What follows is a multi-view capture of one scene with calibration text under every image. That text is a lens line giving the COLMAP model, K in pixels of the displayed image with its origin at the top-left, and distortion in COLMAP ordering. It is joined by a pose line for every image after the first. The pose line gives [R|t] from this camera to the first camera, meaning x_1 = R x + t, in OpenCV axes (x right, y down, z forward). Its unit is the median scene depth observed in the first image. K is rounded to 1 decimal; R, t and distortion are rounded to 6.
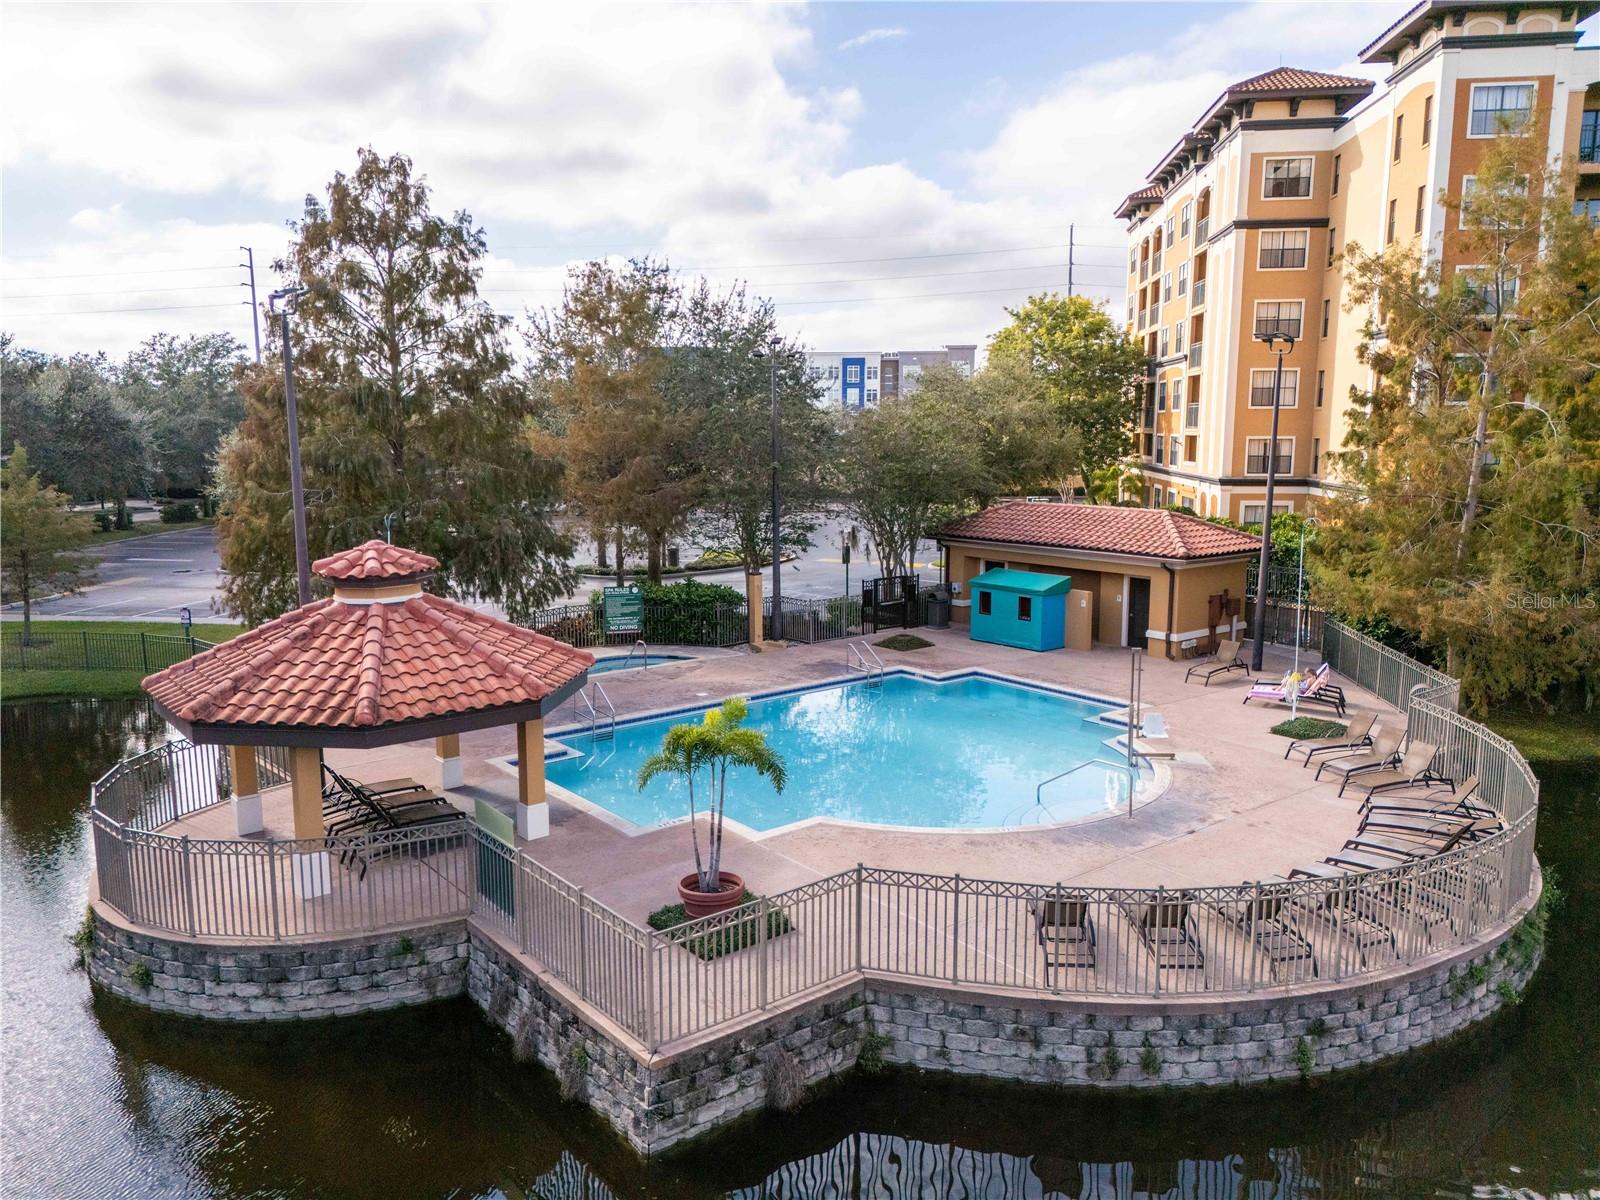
lens RADIAL K [[1180.5, 0, 802.4], [0, 1180.5, 589.6], [0, 0, 1]] dist [0.056370, -0.032619]
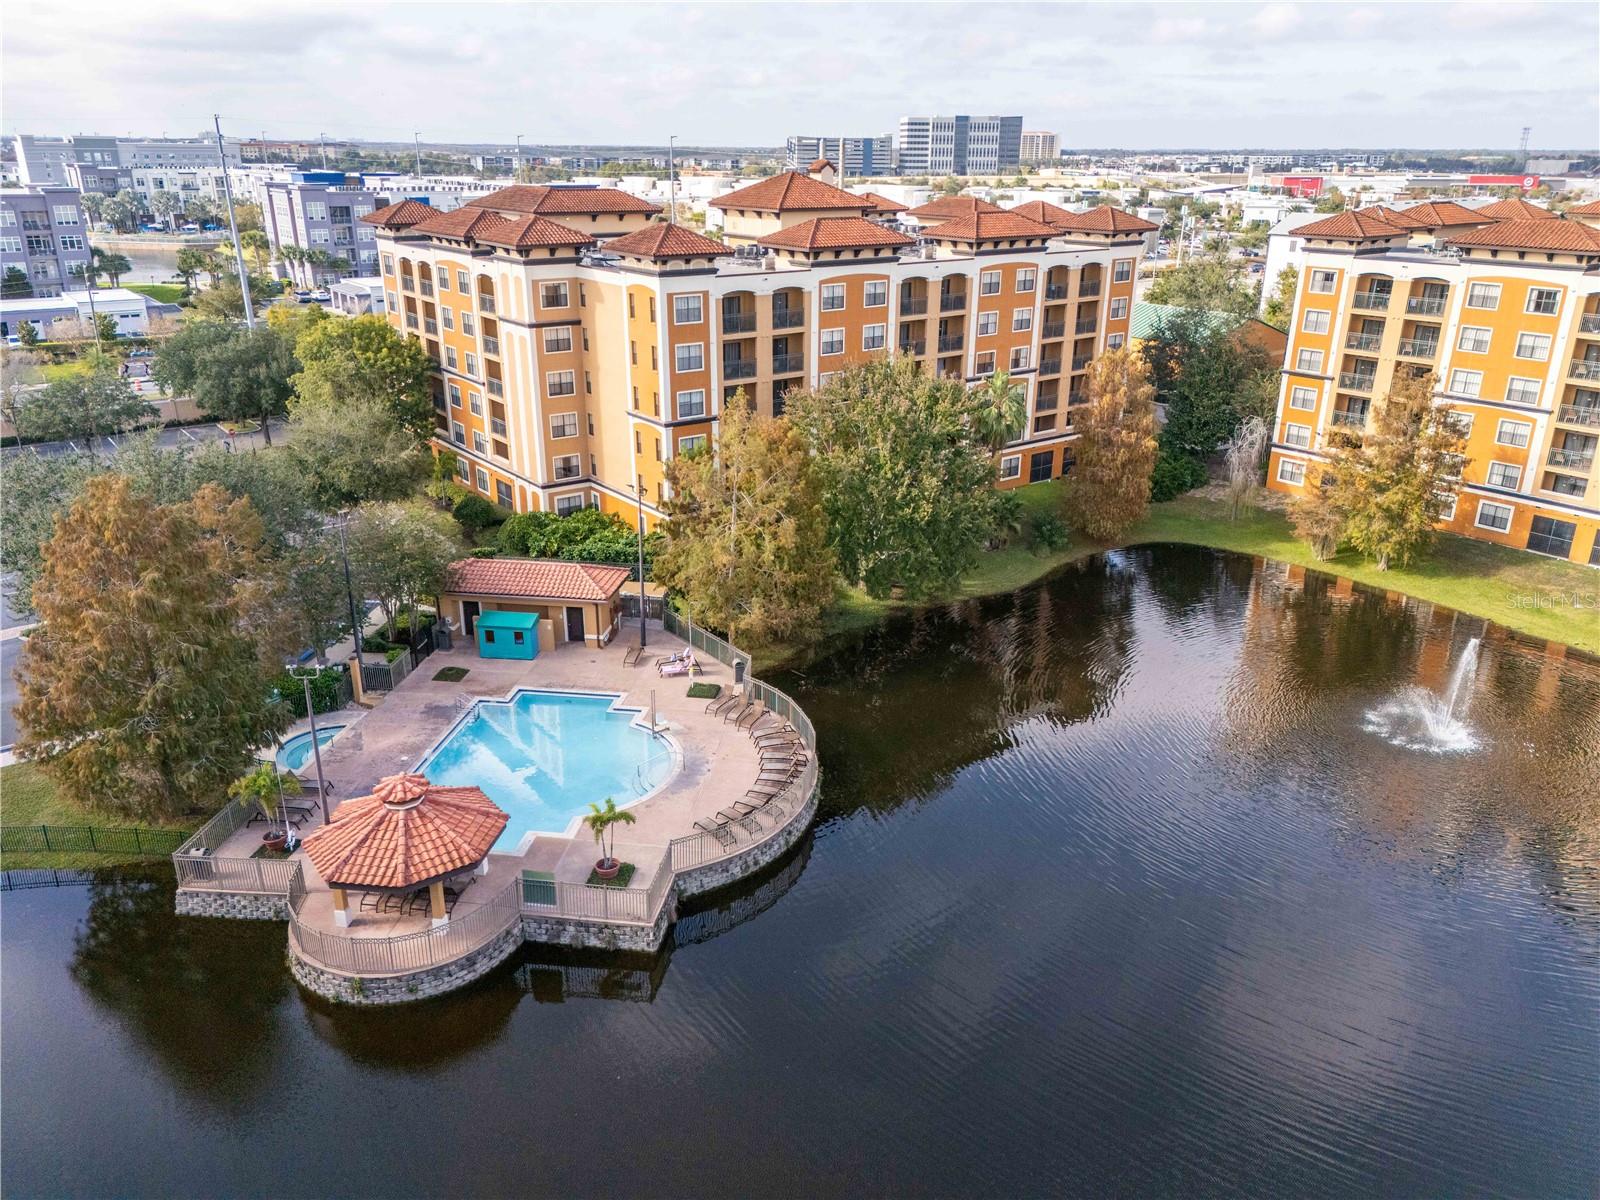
lens RADIAL K [[1180.5, 0, 797.5], [0, 1180.5, 608.4], [0, 0, 1]] dist [0.056370, -0.032619]
pose [[0.729544, -0.248283, 0.637277, -0.589163], [0.091230, 0.958781, 0.269102, -0.439582], [-0.677822, -0.138183, 0.722124, -0.511723]]
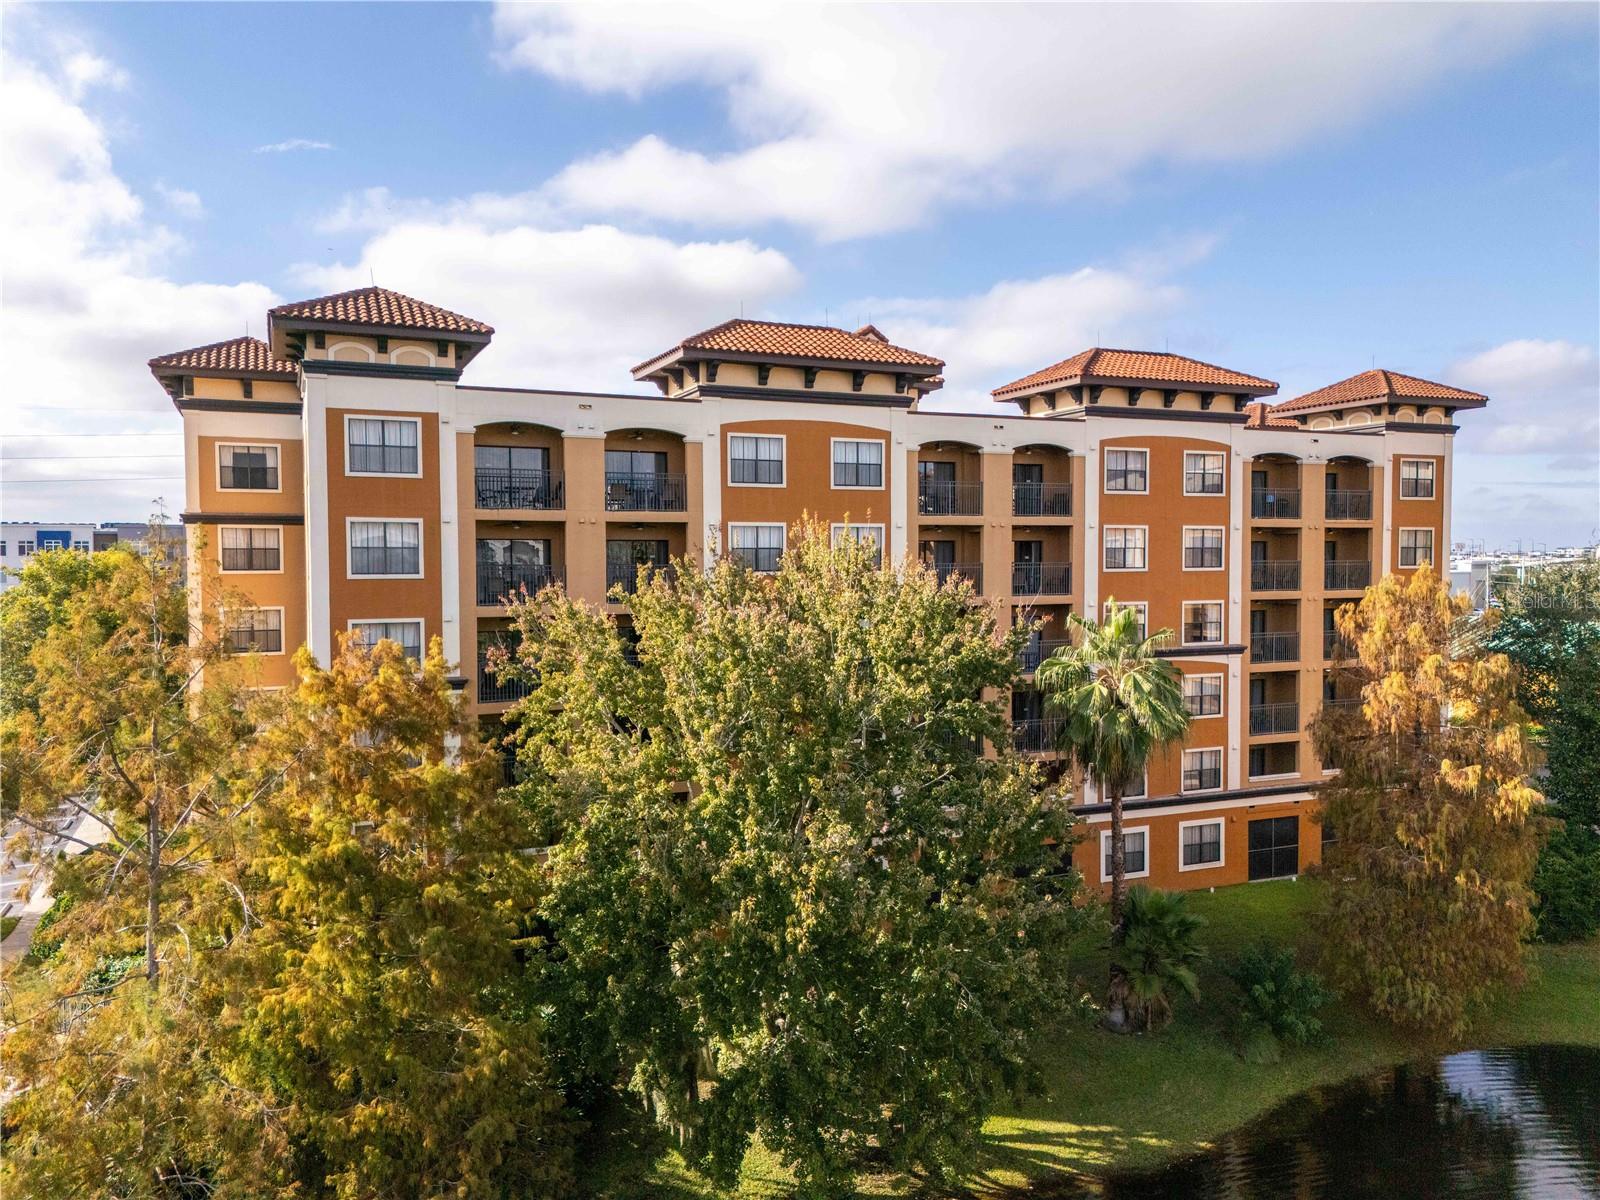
lens RADIAL K [[1180.5, 0, 806.6], [0, 1180.5, 597.2], [0, 0, 1]] dist [0.056370, -0.032619]
pose [[0.869931, -0.024136, 0.492583, 0.428193], [0.075019, 0.993655, -0.083799, -0.198807], [-0.487434, 0.109852, 0.866222, 0.122047]]
